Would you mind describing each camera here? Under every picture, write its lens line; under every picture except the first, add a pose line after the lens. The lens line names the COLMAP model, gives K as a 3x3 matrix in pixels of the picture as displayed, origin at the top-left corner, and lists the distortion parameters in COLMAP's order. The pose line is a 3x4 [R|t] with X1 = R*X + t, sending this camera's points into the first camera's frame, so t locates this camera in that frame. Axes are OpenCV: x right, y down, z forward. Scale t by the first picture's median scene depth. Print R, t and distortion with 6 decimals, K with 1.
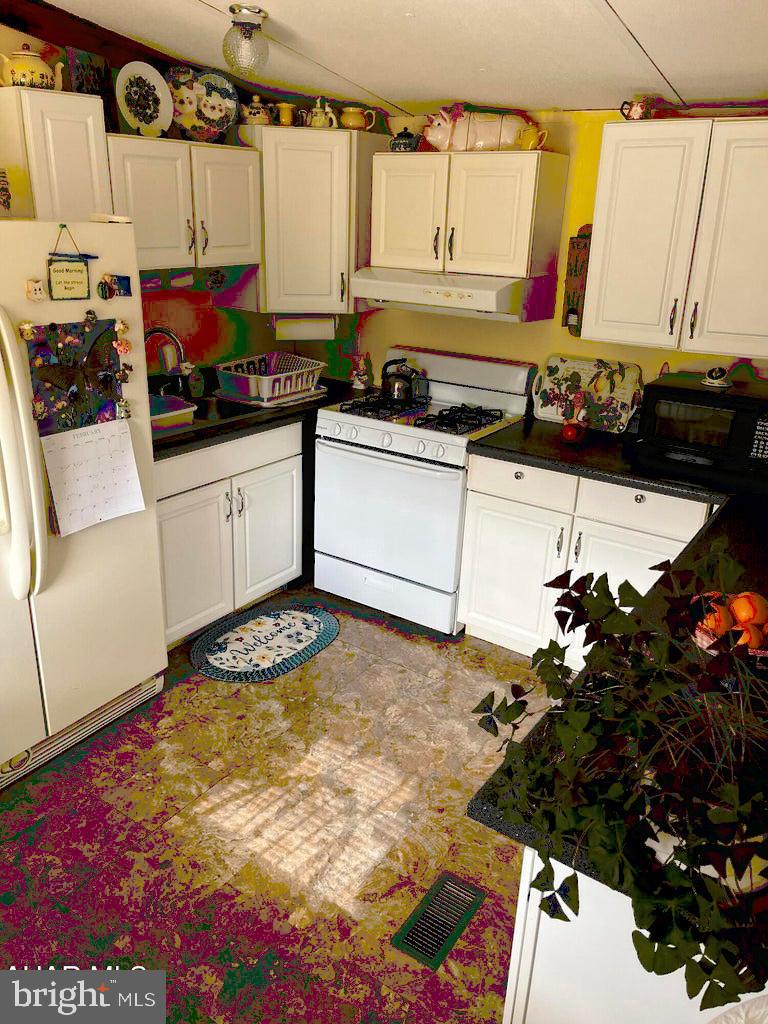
lens RADIAL K [[781.2, 0, 384.0], [0, 781.2, 512.0], [0, 0, 1]] dist [0.006004, -0.001740]
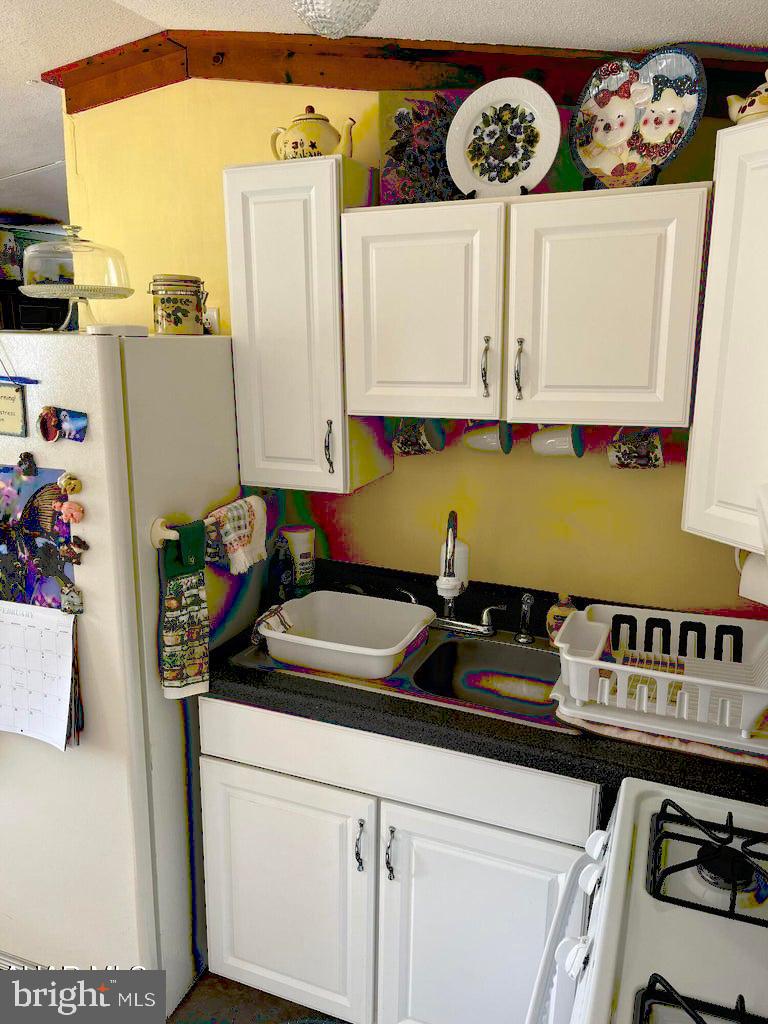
lens RADIAL K [[783.3, 0, 384.0], [0, 783.3, 524.8], [0, 0, 1]] dist [0.001580, -0.003246]
pose [[0.210341, 0.201919, -0.956549, 0.293761], [-0.350989, 0.928803, 0.118881, -0.298933], [0.912449, 0.310733, 0.266236, 0.851284]]
